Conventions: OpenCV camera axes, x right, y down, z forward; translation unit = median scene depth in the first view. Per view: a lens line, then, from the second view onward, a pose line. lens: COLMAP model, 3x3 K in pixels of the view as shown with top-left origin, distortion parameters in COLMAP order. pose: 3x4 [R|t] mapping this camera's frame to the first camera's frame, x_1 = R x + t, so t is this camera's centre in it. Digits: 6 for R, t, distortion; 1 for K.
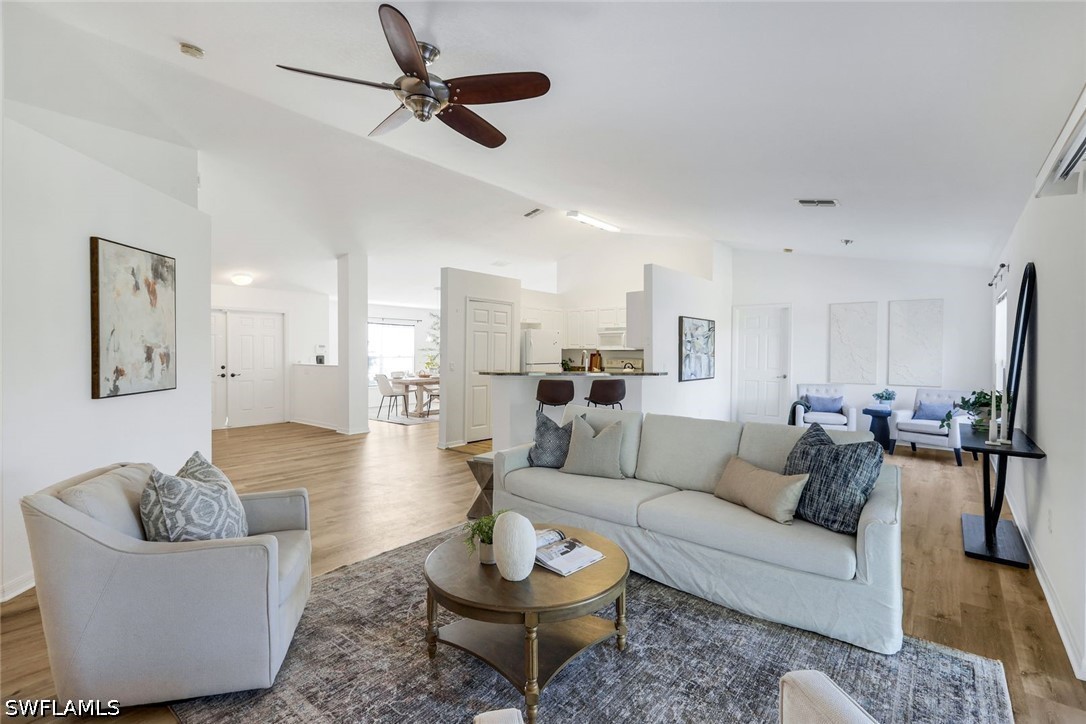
lens RADIAL K [[498.1, 0, 541.2], [0, 498.1, 356.1], [0, 0, 1]] dist [0.003950, 0.000276]
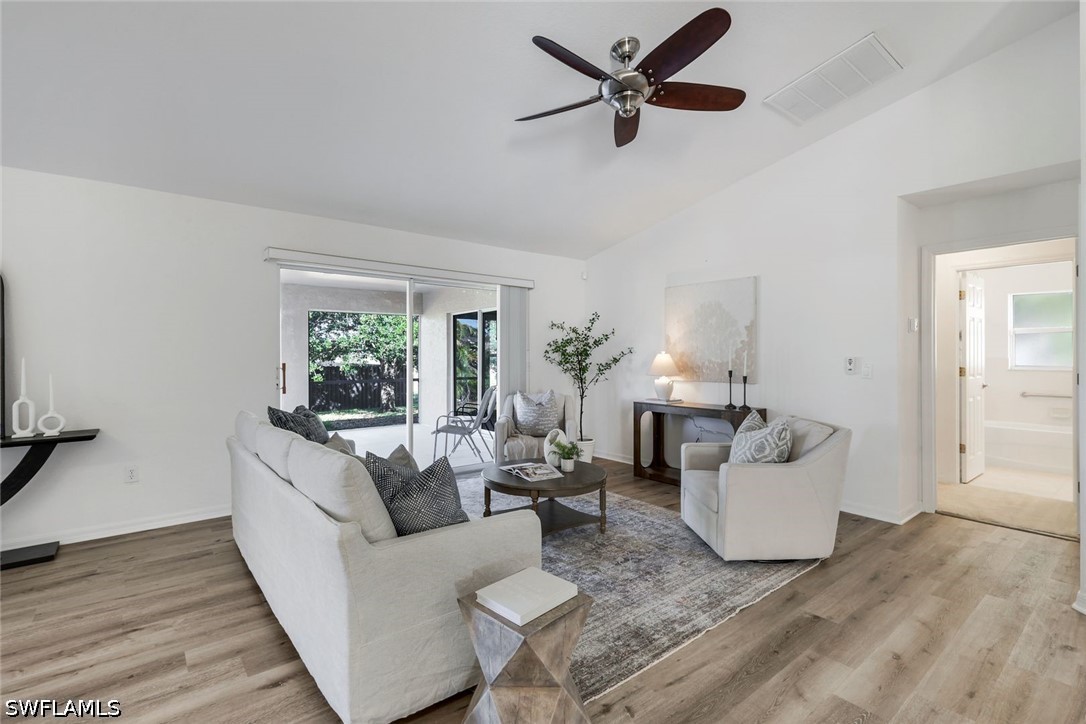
lens RADIAL K [[505.5, 0, 546.3], [0, 505.5, 356.3], [0, 0, 1]] dist [0.001026, -0.000171]
pose [[-0.979821, -0.004025, 0.199836, -0.110172], [-0.001620, 0.999924, 0.012196, 0.003129], [-0.199870, 0.011626, -0.979753, 0.793531]]
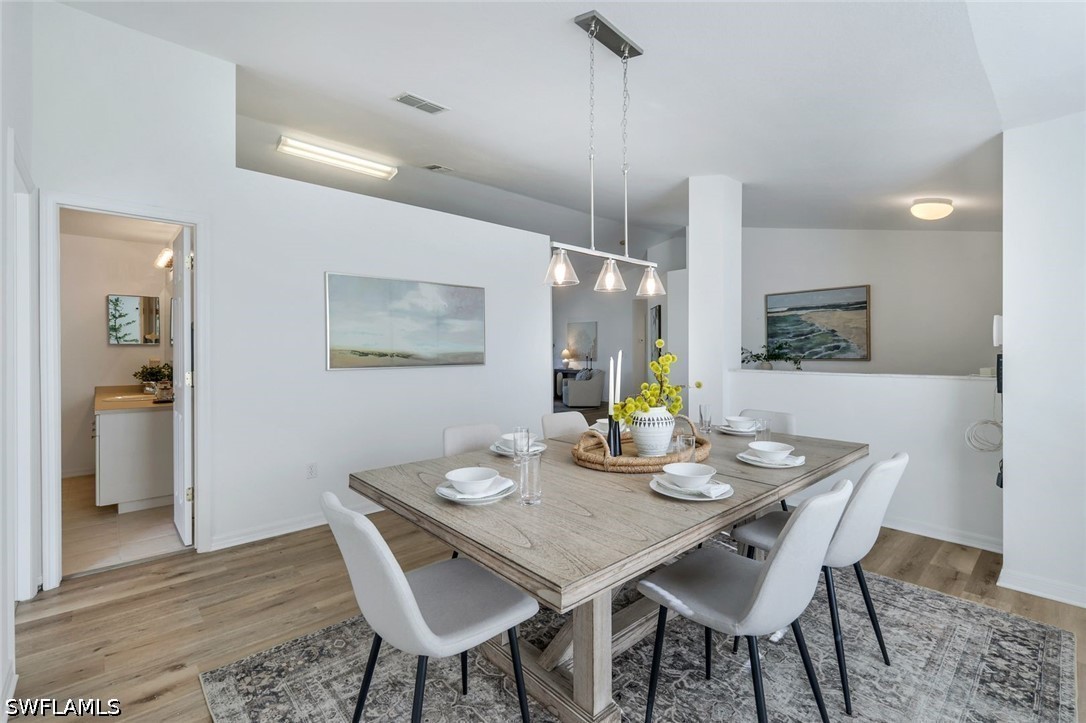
lens RADIAL K [[476.7, 0, 538.2], [0, 476.7, 352.3], [0, 0, 1]] dist [0.002637, 0.000104]
pose [[-0.987653, -0.003576, 0.156619, -0.304389], [-0.001503, 0.999910, 0.013348, -0.007329], [-0.156652, 0.012948, -0.987569, 1.801511]]
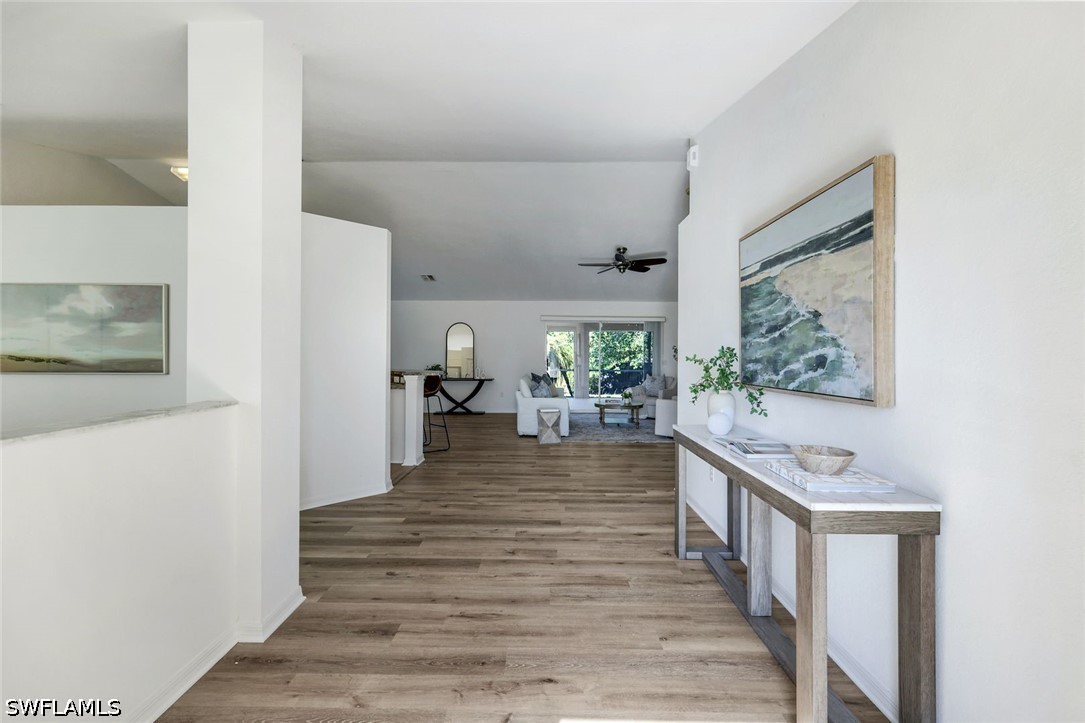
lens RADIAL K [[480.9, 0, 544.9], [0, 480.9, 350.4], [0, 0, 1]] dist [0.000244, -0.000002]
pose [[-0.619450, -0.005364, 0.785018, -0.829784], [-0.004420, 0.999985, 0.003344, -0.012501], [-0.785024, -0.001398, -0.619464, 1.187664]]
